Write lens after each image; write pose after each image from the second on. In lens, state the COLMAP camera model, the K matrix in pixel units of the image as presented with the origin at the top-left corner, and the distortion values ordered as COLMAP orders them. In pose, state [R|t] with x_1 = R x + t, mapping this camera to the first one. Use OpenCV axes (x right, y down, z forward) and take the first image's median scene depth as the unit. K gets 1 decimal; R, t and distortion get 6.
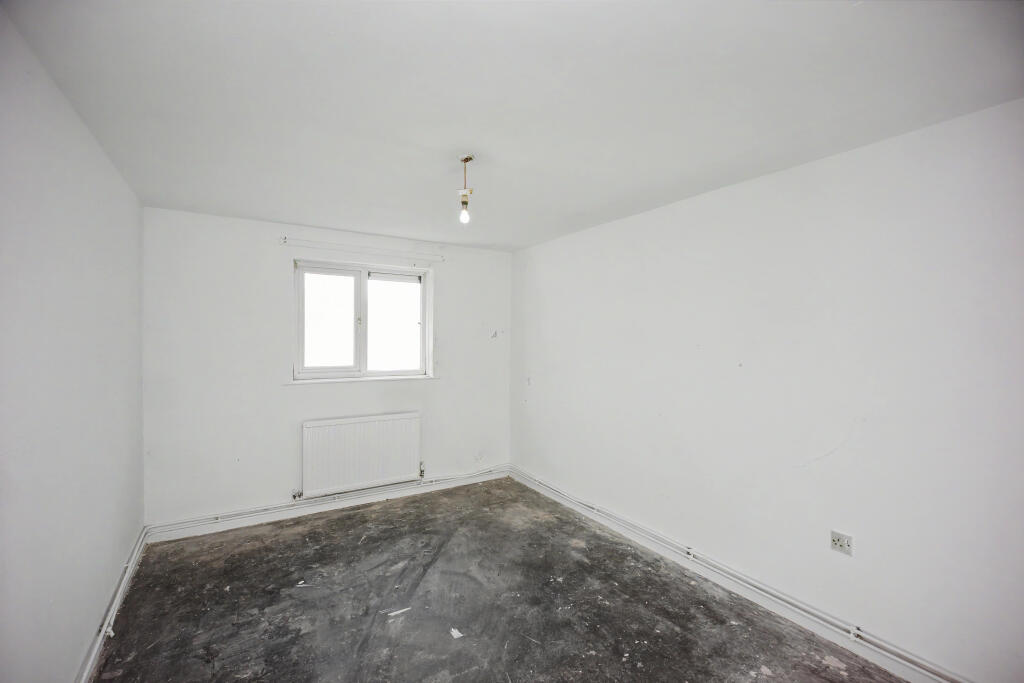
lens RADIAL K [[472.4, 0, 512.0], [0, 472.4, 336.8], [0, 0, 1]] dist [0.002140, -0.000447]
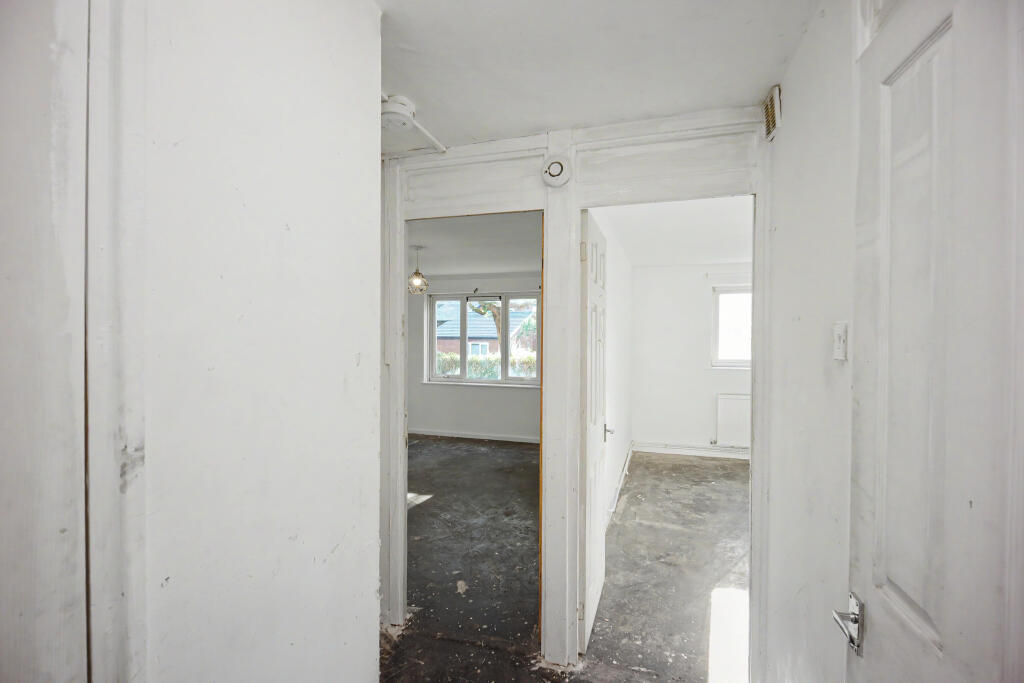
lens RADIAL K [[472.4, 0, 512.4], [0, 472.4, 340.1], [0, 0, 1]] dist [0.002140, -0.000447]
pose [[0.661636, 0.003792, -0.749815, 0.366391], [-0.005257, 0.999986, 0.000418, 0.007833], [0.749806, 0.003665, 0.661647, -0.704126]]
